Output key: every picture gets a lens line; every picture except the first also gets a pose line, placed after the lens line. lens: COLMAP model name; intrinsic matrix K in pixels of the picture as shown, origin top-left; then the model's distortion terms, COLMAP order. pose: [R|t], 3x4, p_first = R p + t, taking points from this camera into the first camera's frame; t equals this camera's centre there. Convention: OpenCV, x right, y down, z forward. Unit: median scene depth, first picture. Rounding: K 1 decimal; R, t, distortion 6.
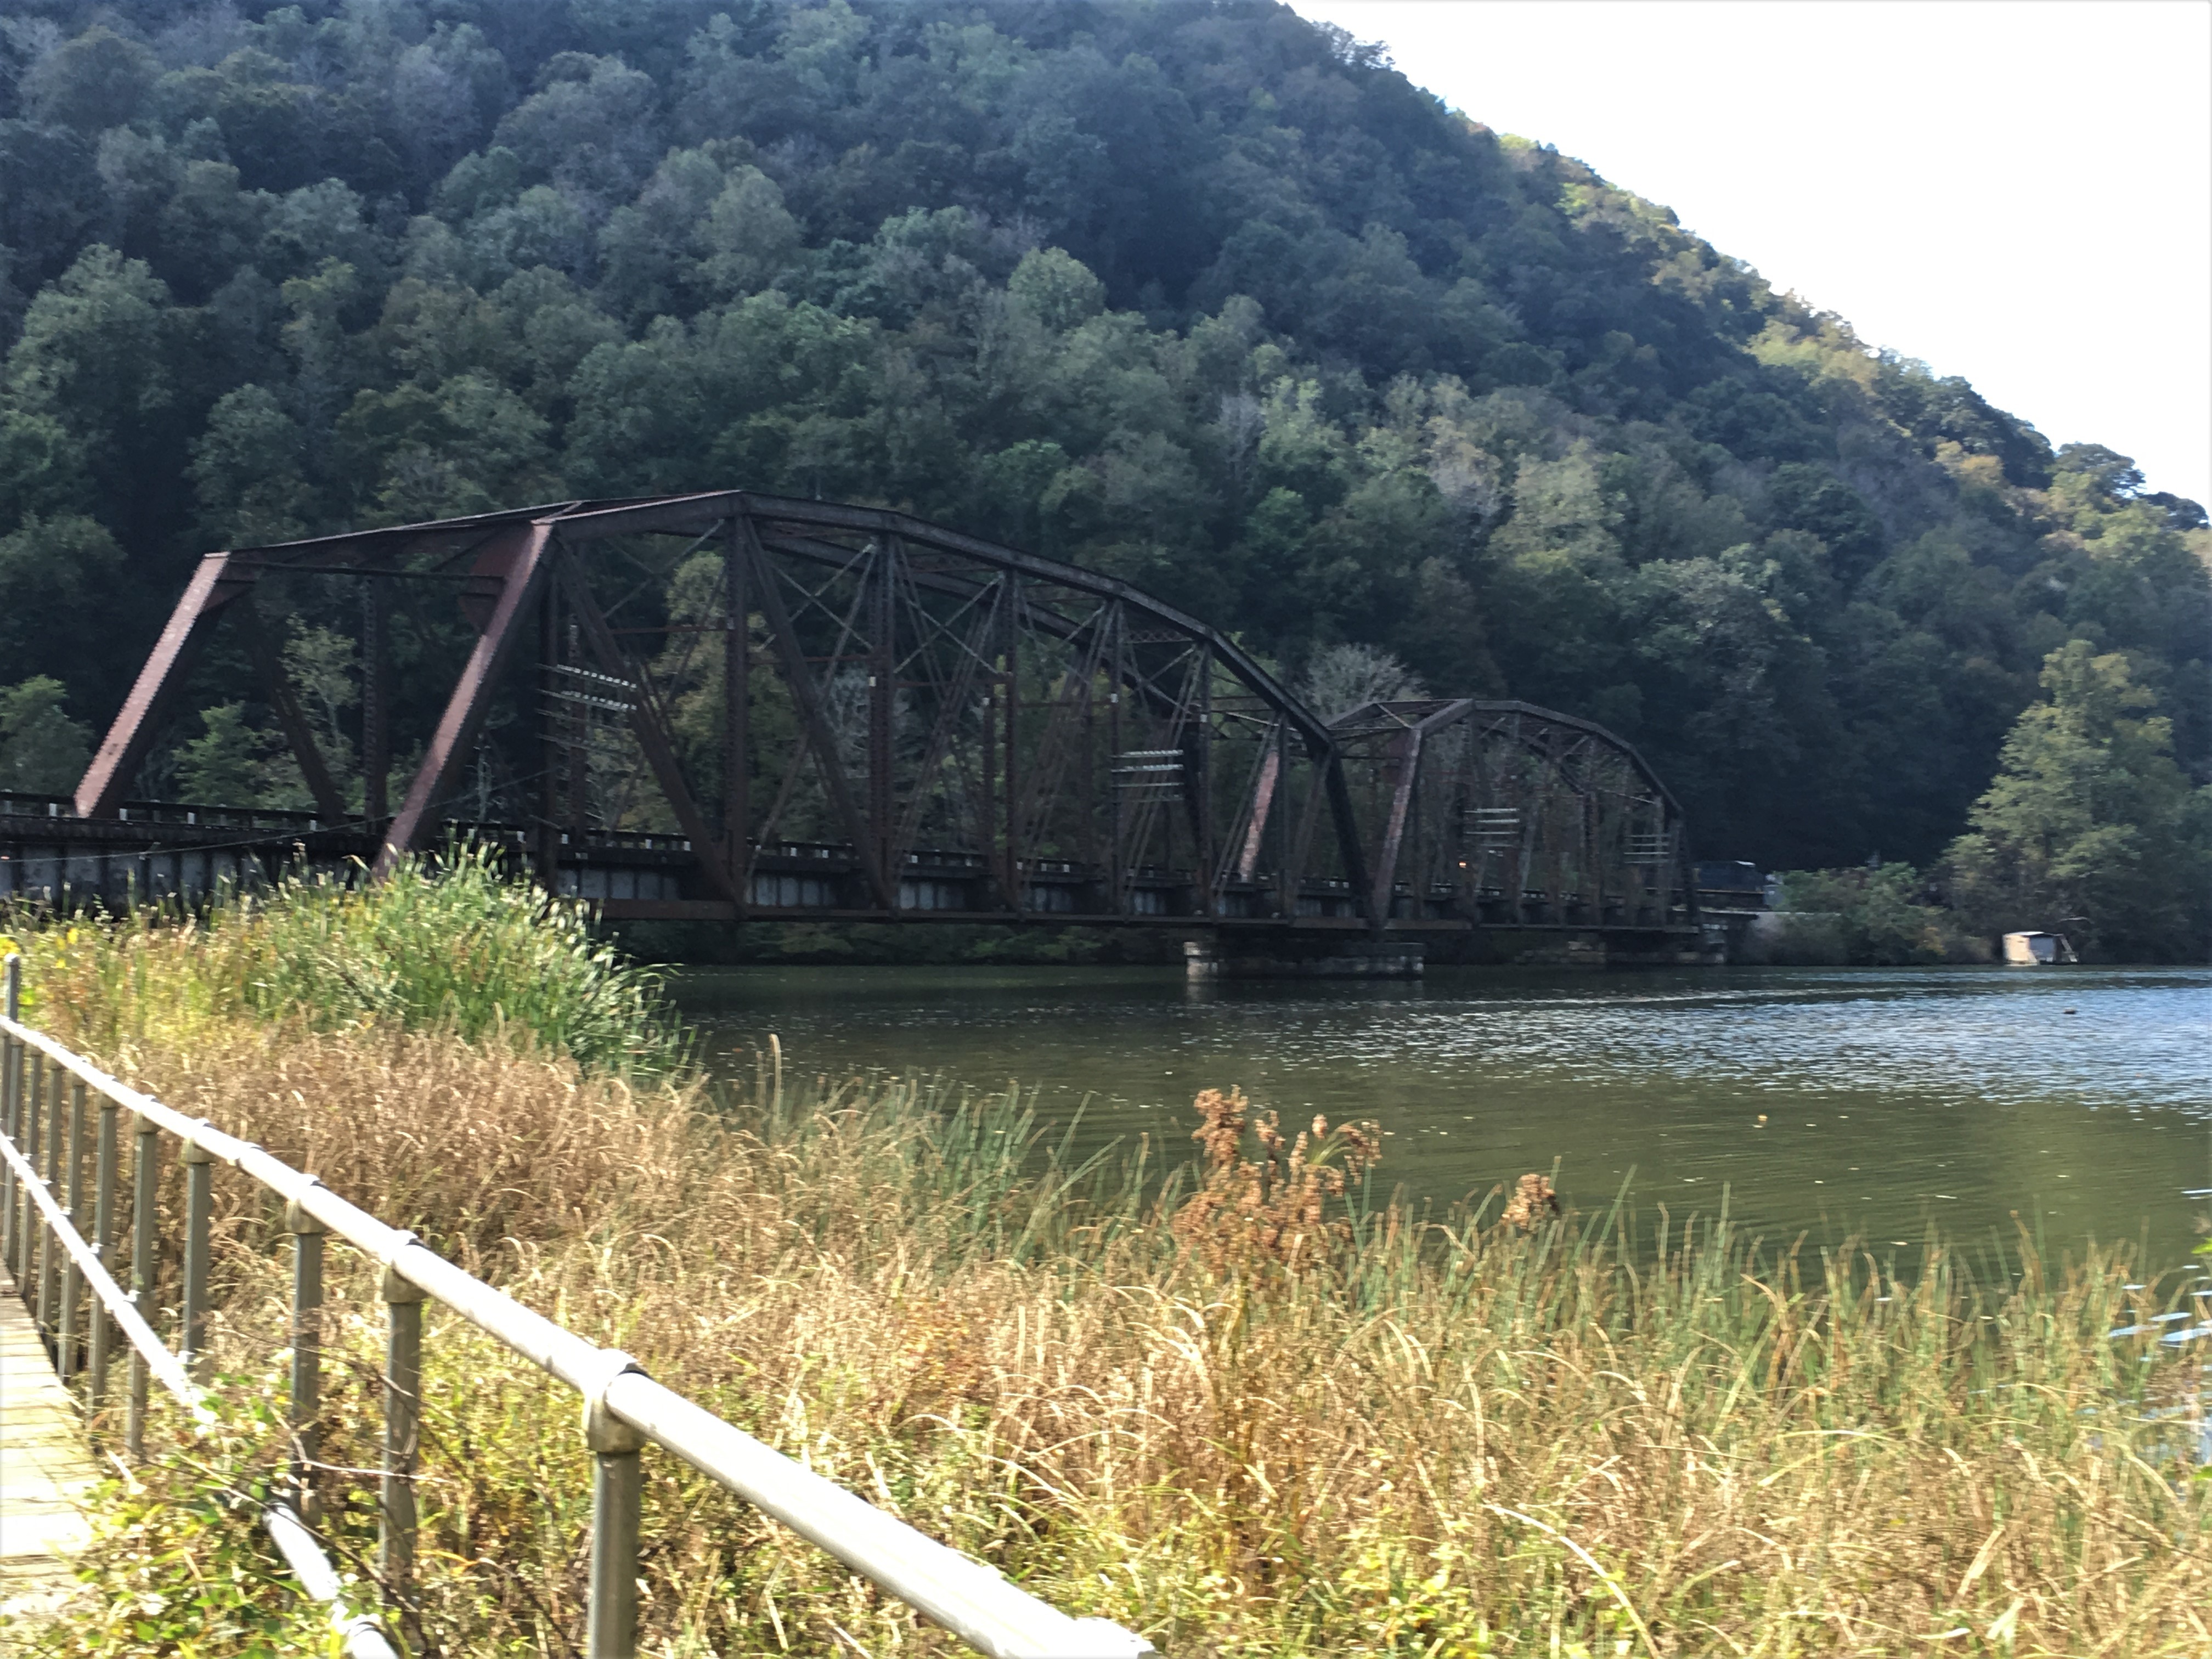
lens RADIAL K [[2748.3, 0, 1106.0], [0, 2748.3, 829.5], [0, 0, 1]] dist [0.025625, 0.027305]
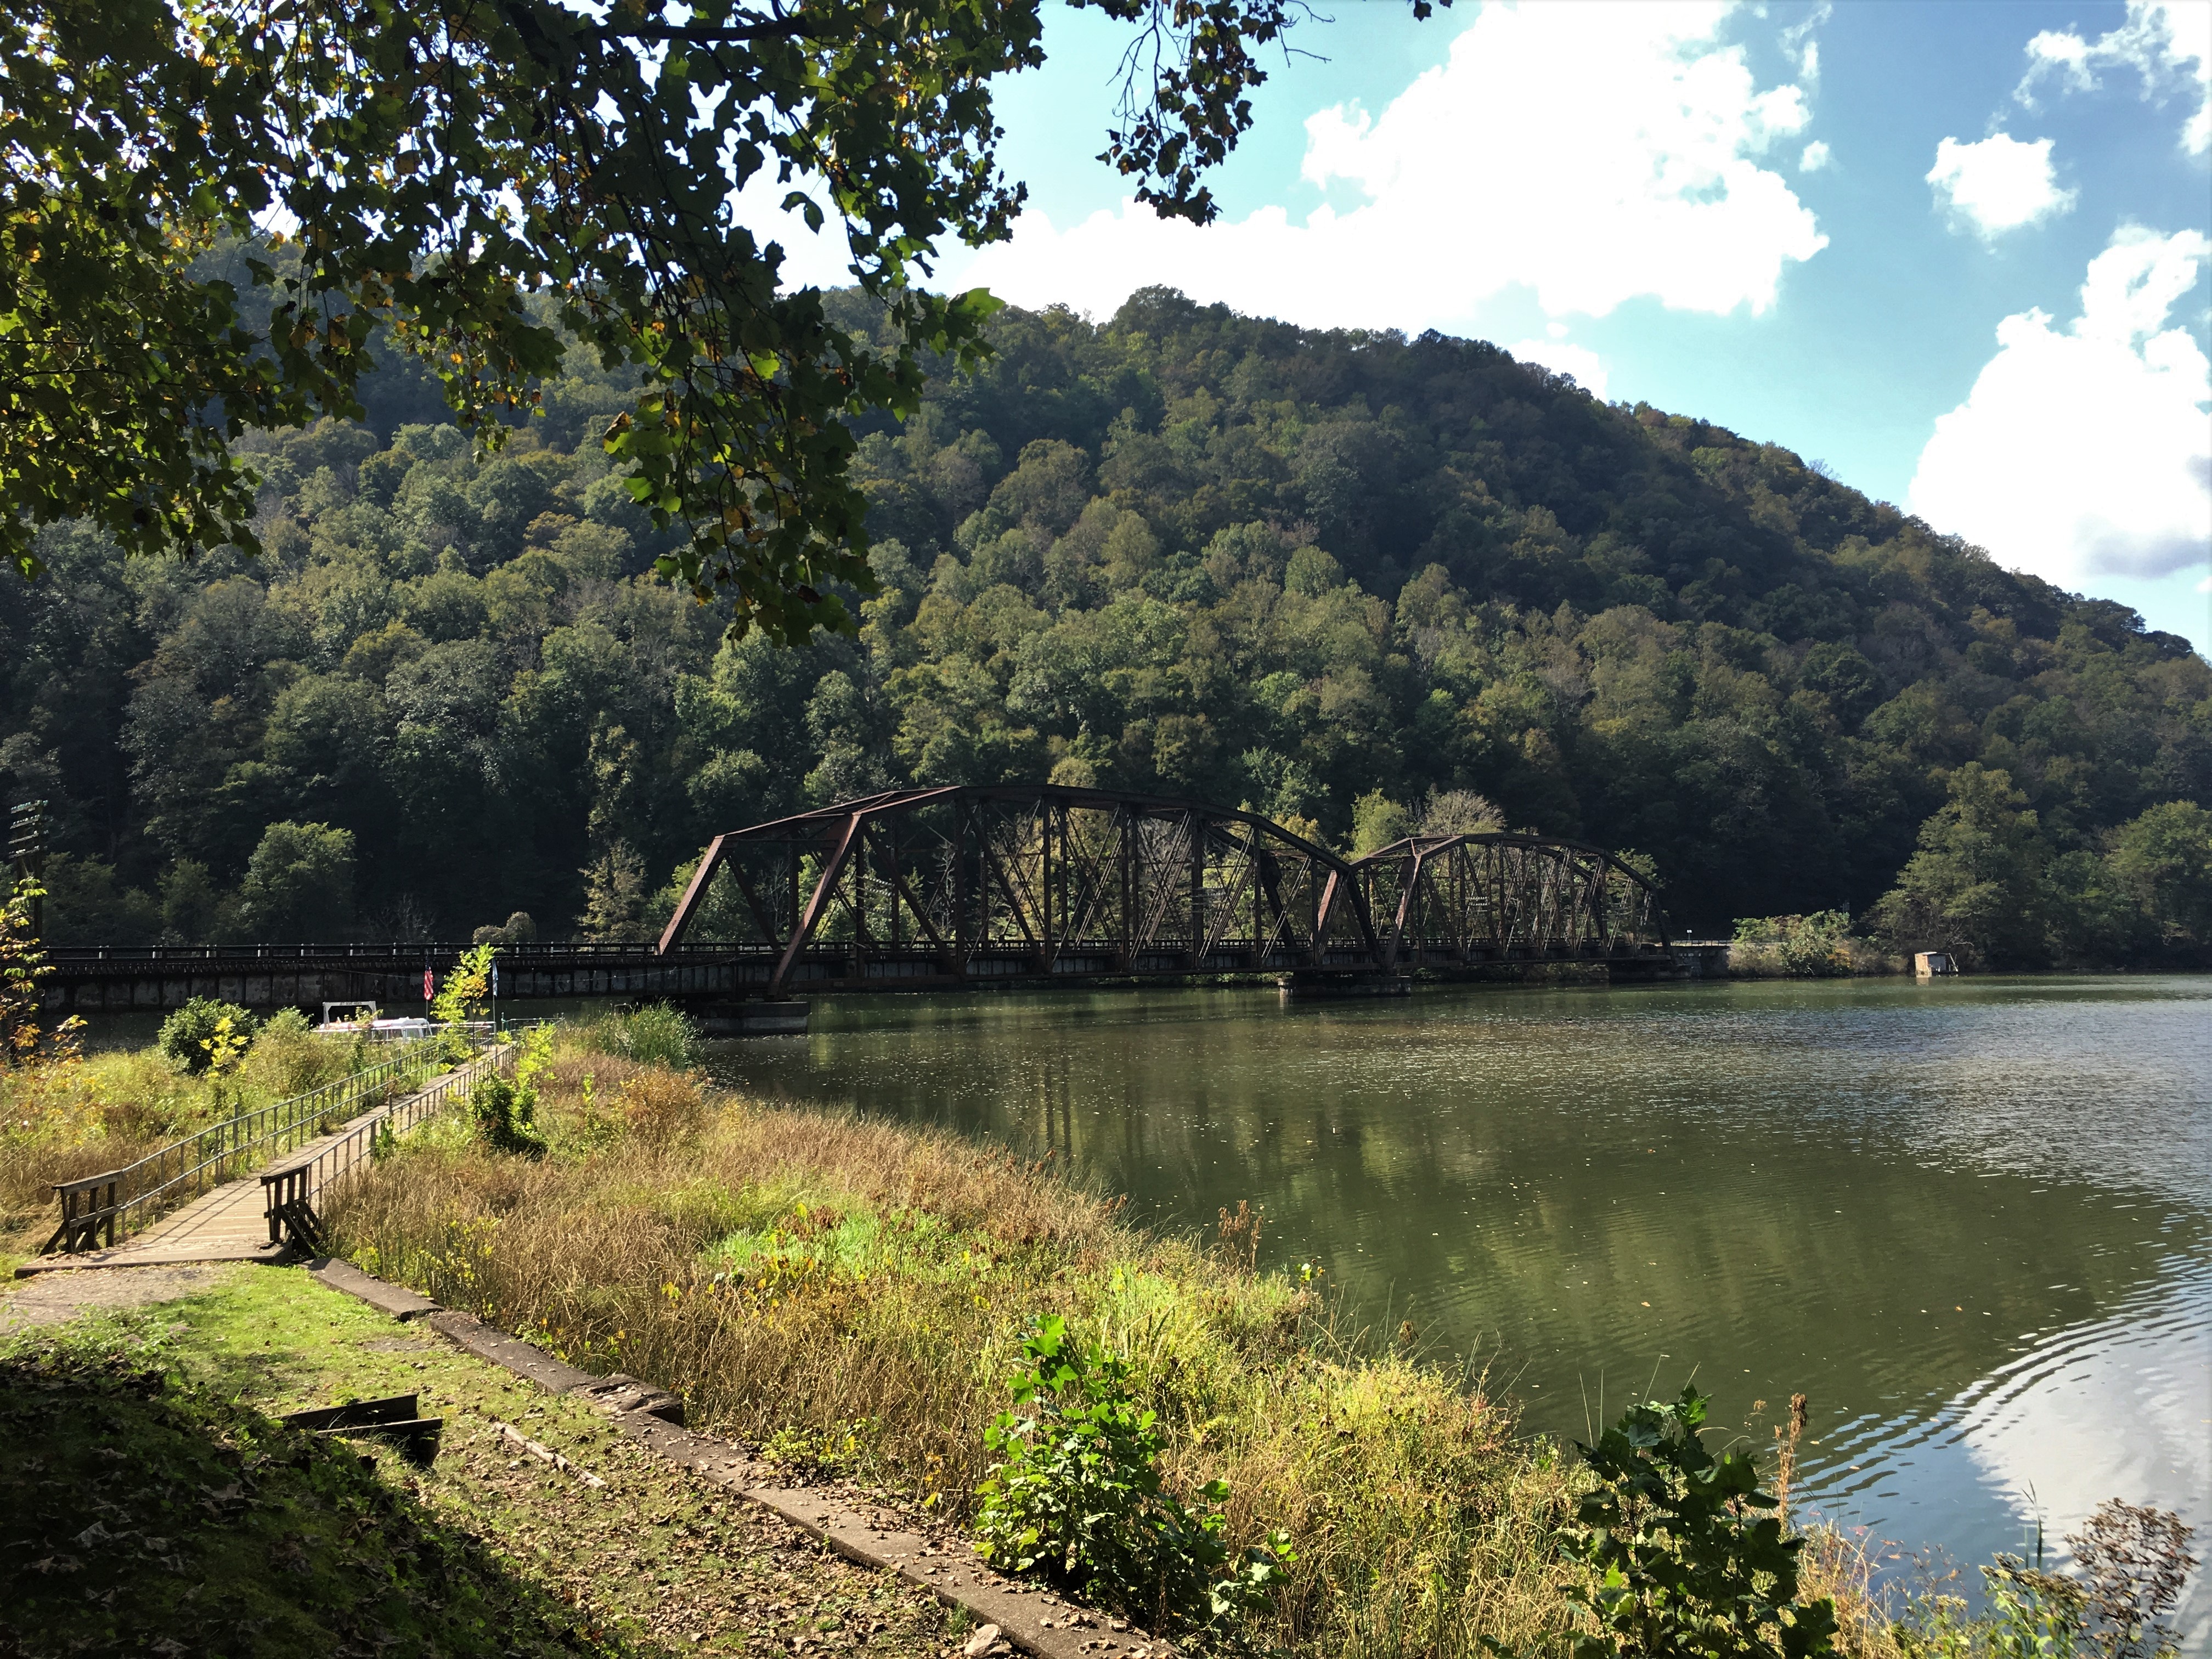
lens RADIAL K [[1885.5, 0, 1106.0], [0, 1885.5, 829.5], [0, 0, 1]] dist [0.049597, -0.000293]
pose [[0.977614, -0.029518, -0.208327, 0.097094], [0.025048, 0.999397, -0.024063, -0.016990], [0.208911, 0.018306, 0.977763, -0.145483]]
